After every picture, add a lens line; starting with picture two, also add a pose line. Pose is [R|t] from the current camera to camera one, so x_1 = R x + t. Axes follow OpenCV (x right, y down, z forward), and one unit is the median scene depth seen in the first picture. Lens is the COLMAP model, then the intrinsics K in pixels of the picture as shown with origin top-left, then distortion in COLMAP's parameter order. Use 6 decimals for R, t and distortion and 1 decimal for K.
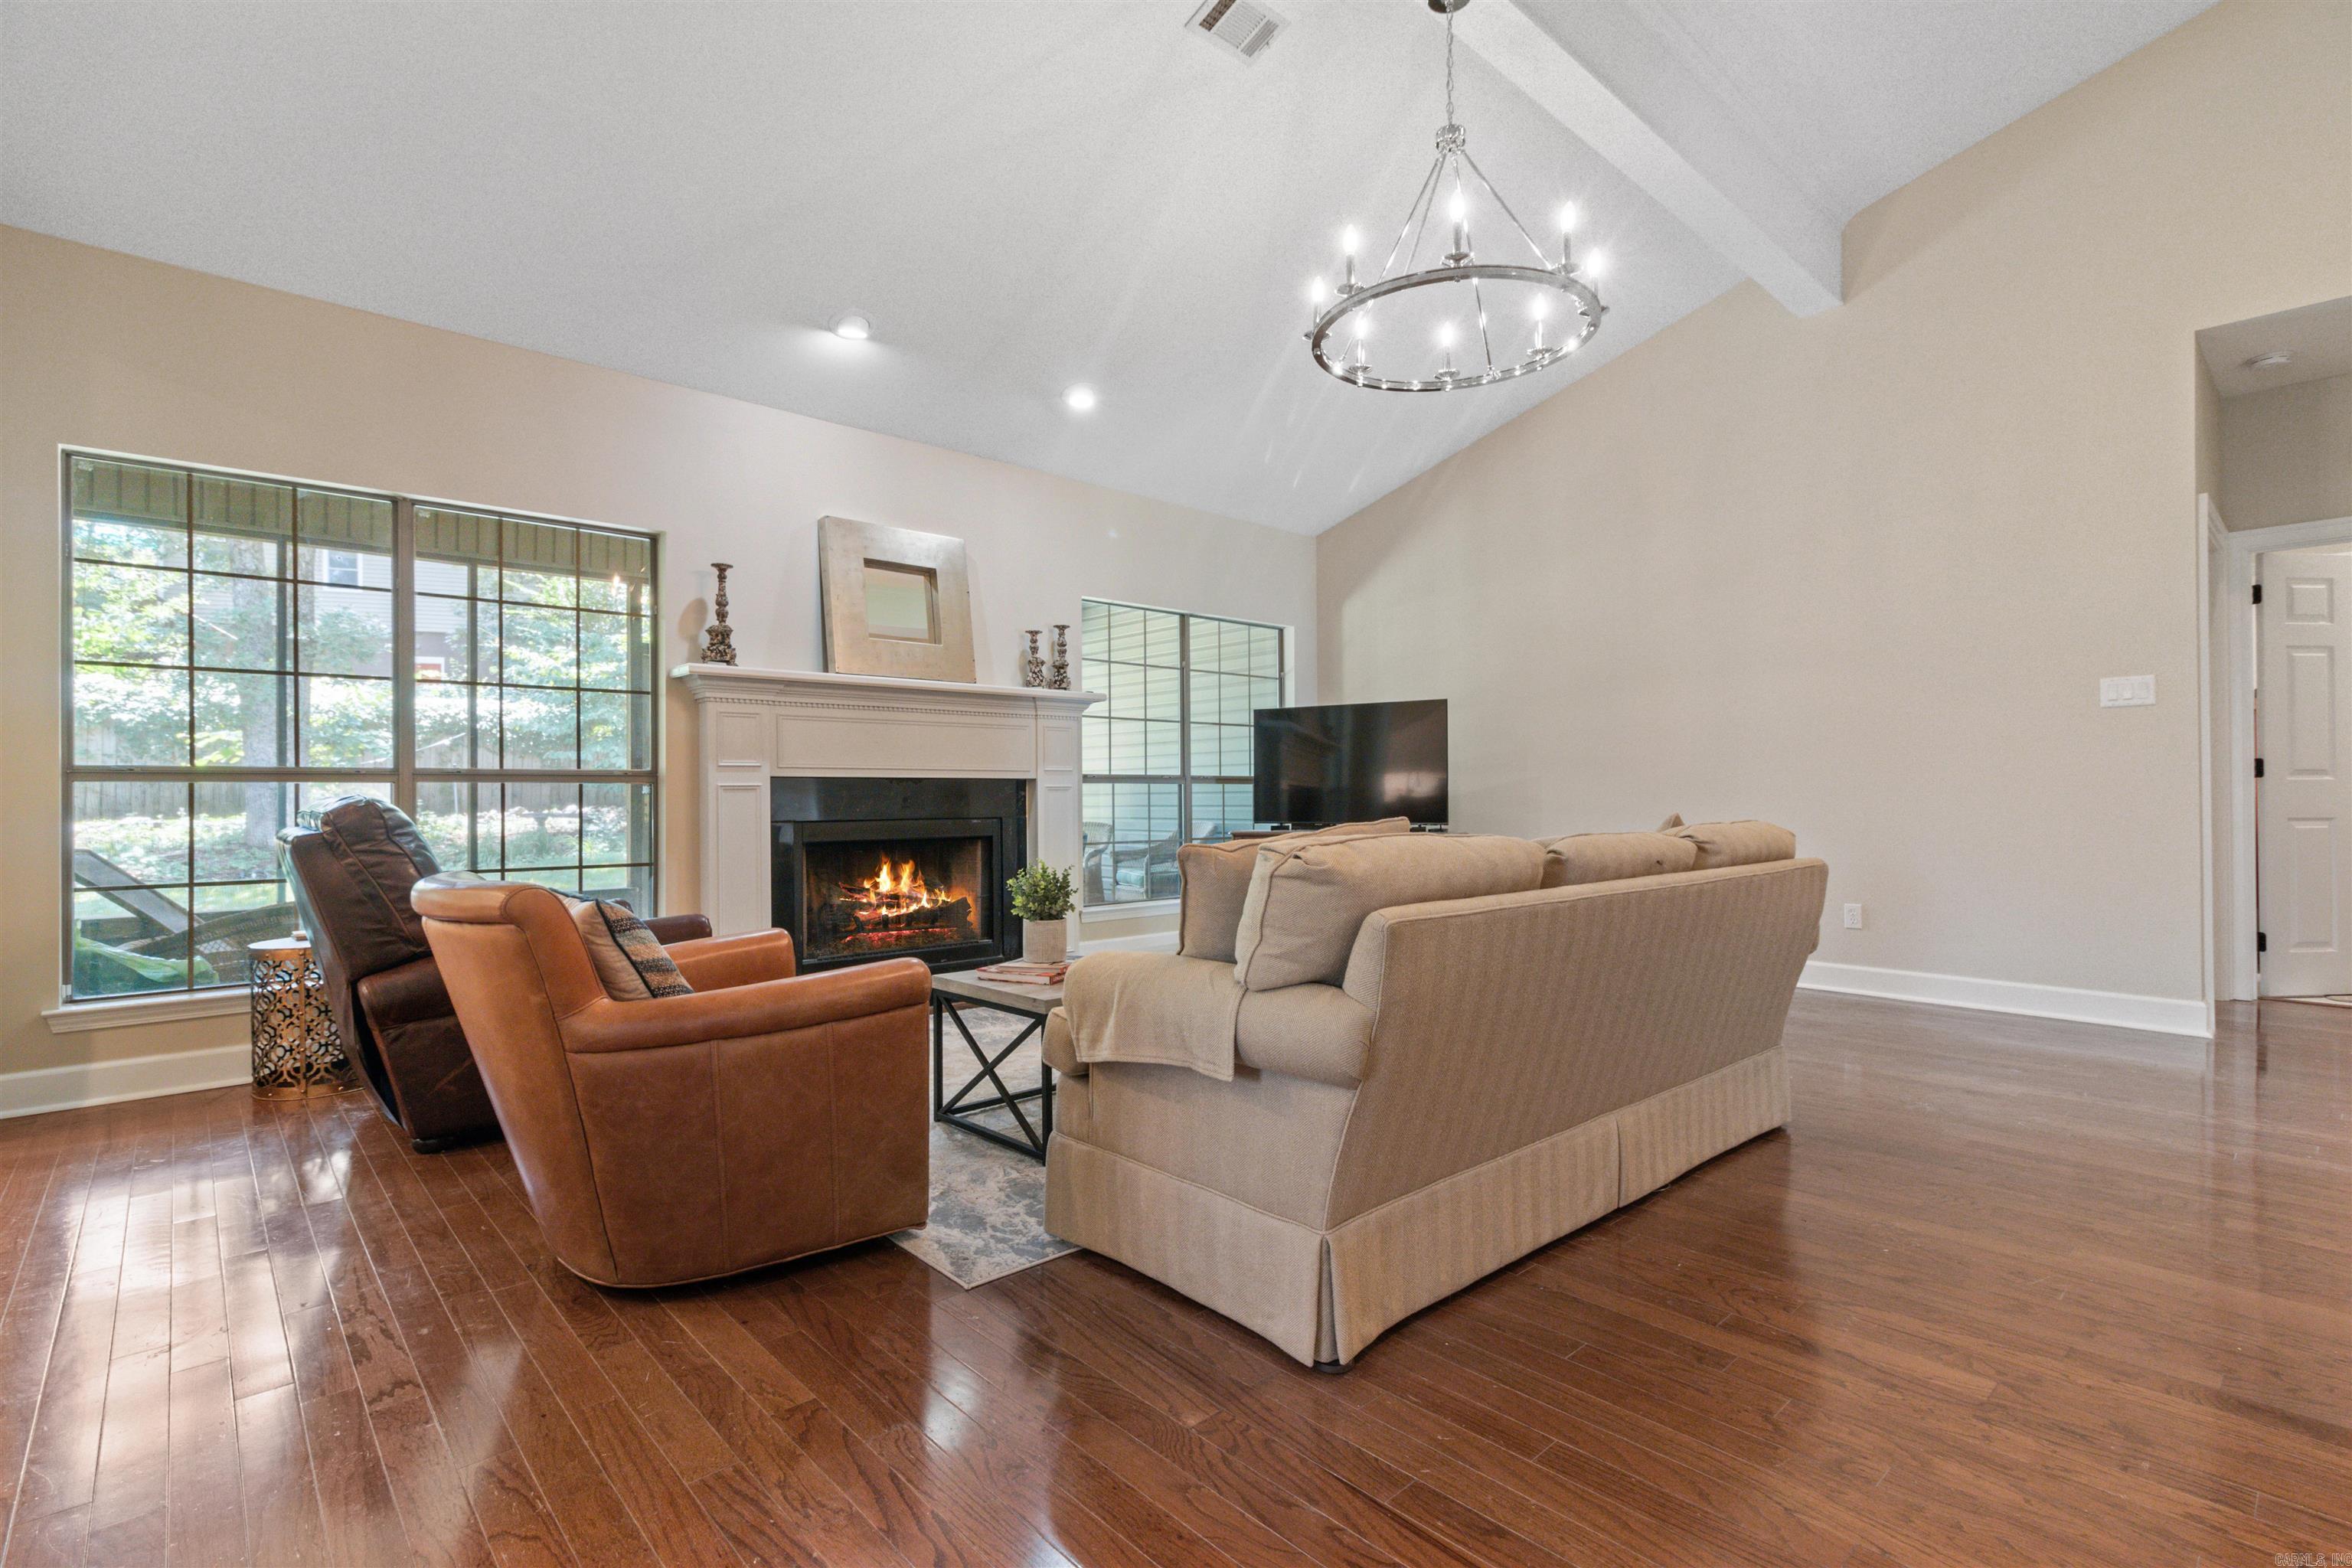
lens RADIAL K [[1098.7, 0, 1154.2], [0, 1098.7, 745.8], [0, 0, 1]] dist [0.010636, 0.000482]
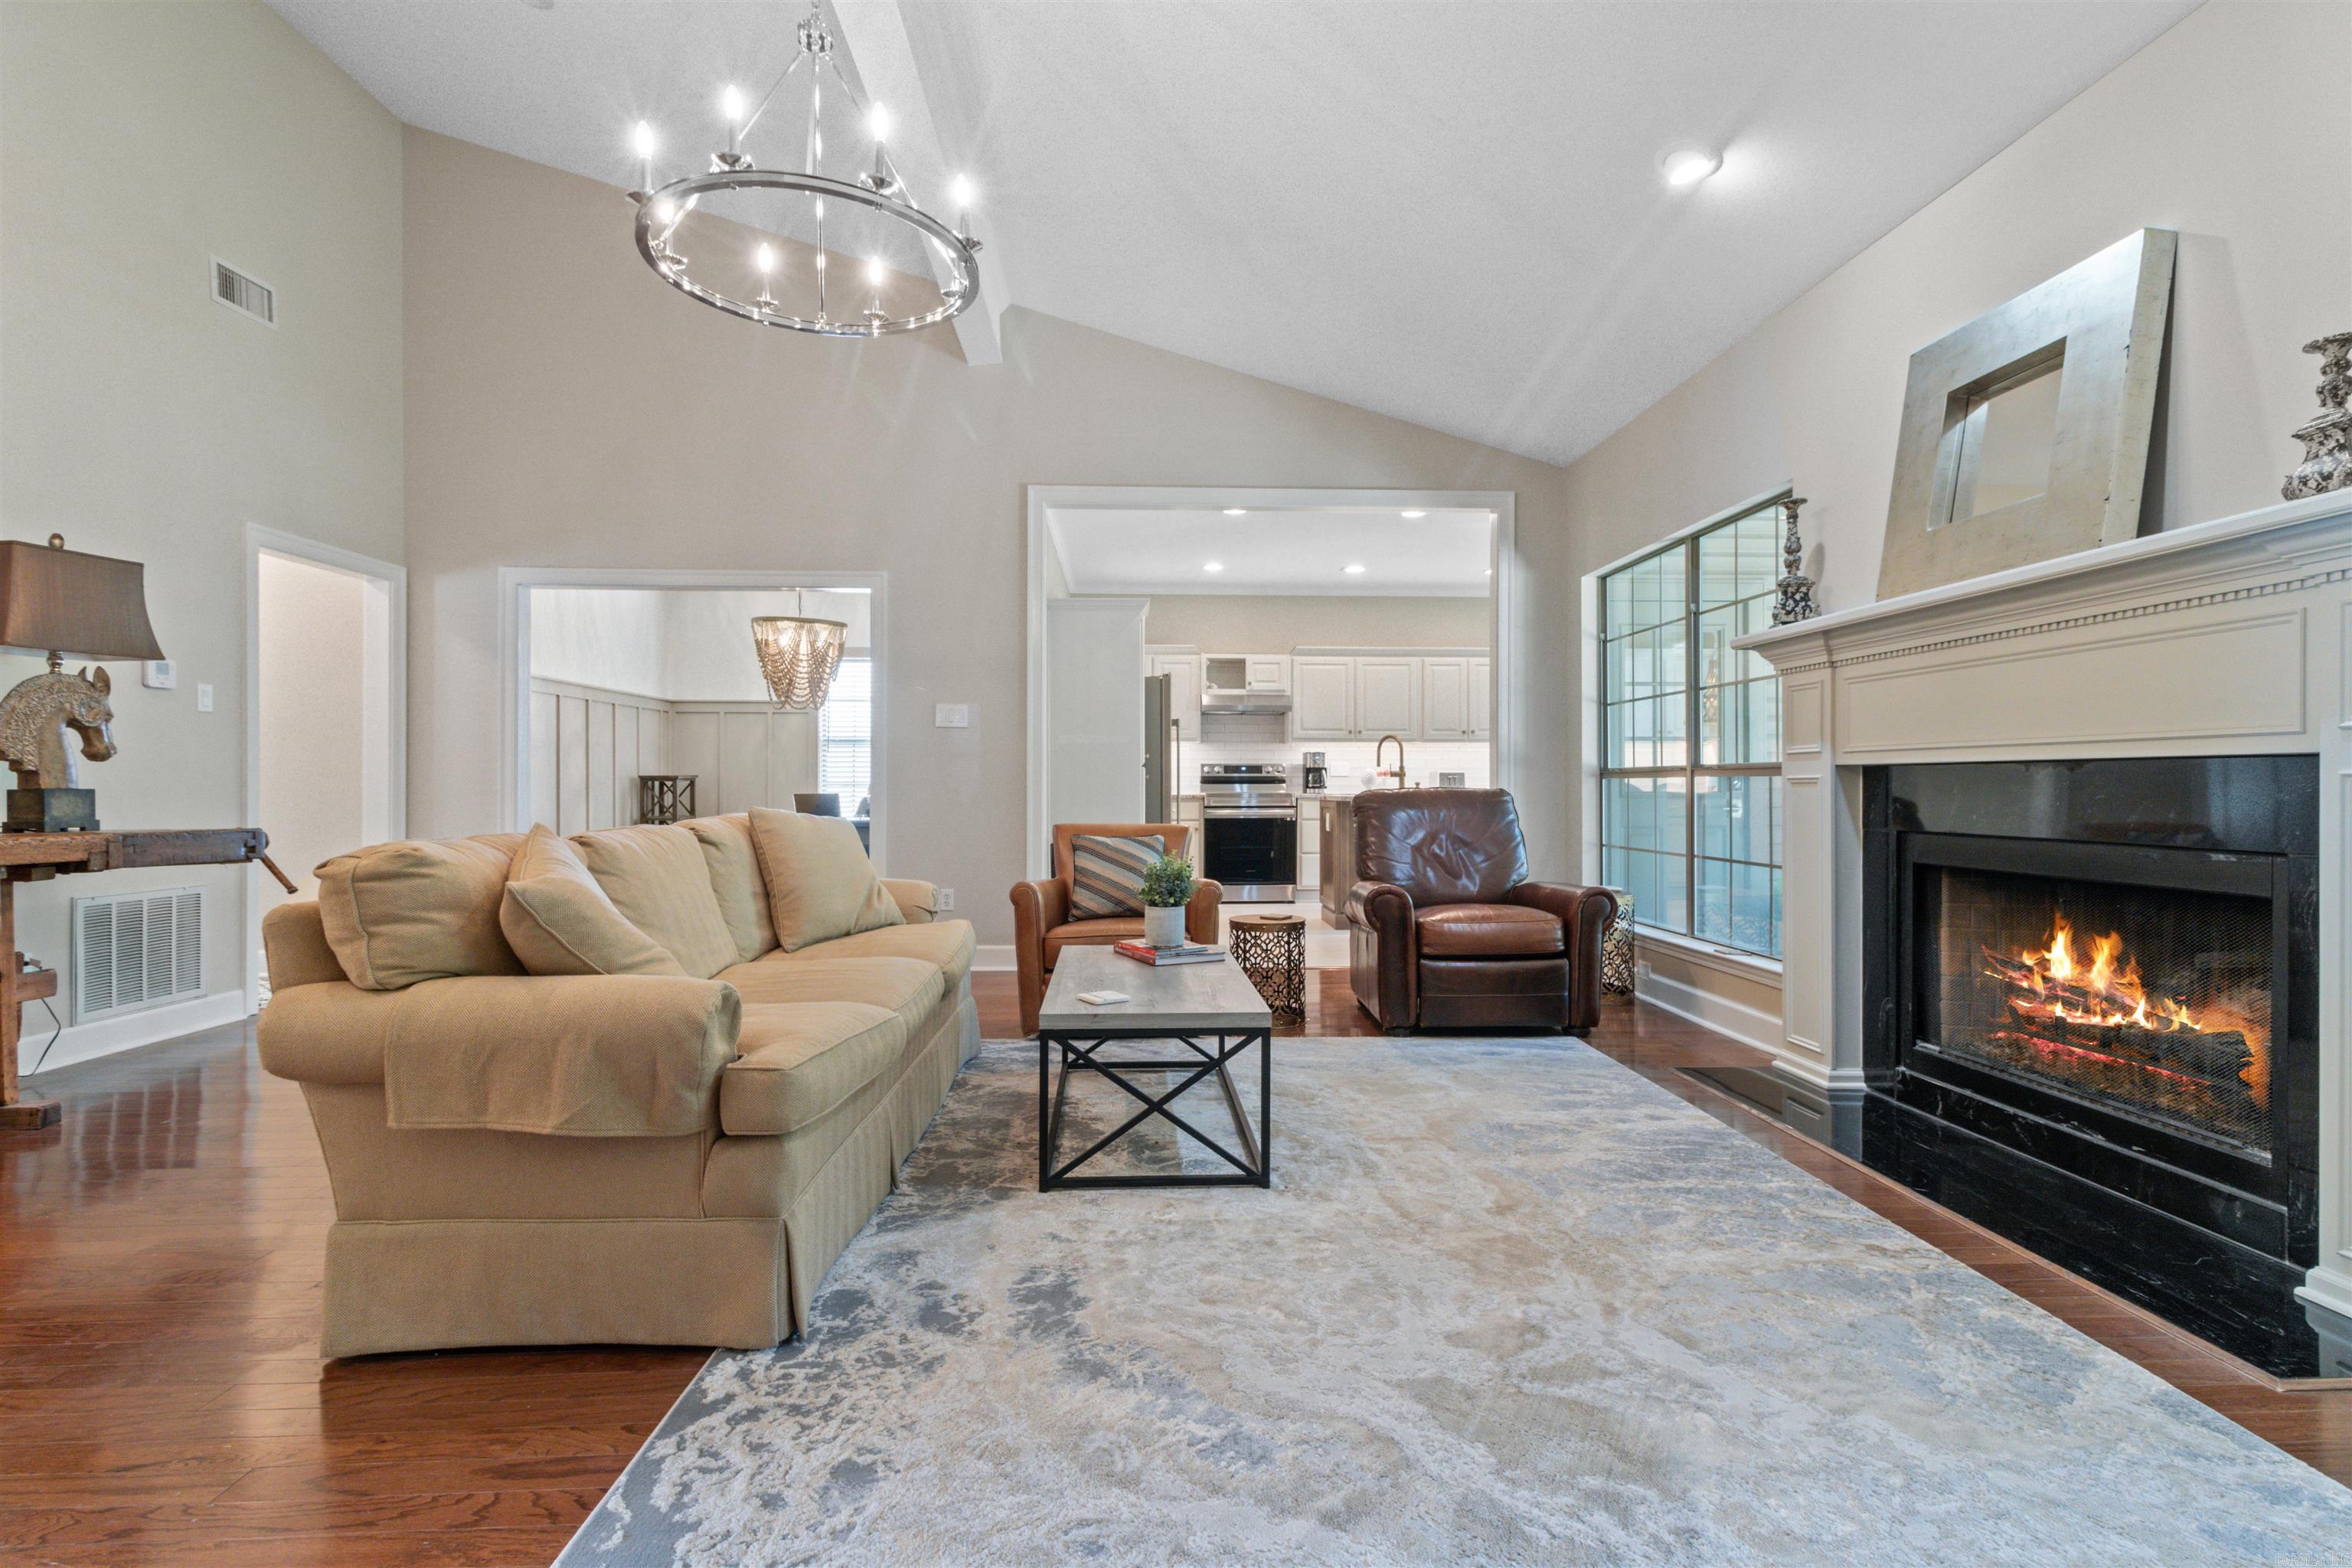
lens RADIAL K [[1098.7, 0, 1173.9], [0, 1098.7, 789.7], [0, 0, 1]] dist [0.010636, 0.000482]
pose [[-0.596804, 0.003096, -0.802381, 0.433549], [0.037660, 0.998999, -0.024156, 0.038118], [0.801502, -0.044634, -0.596323, 0.953077]]
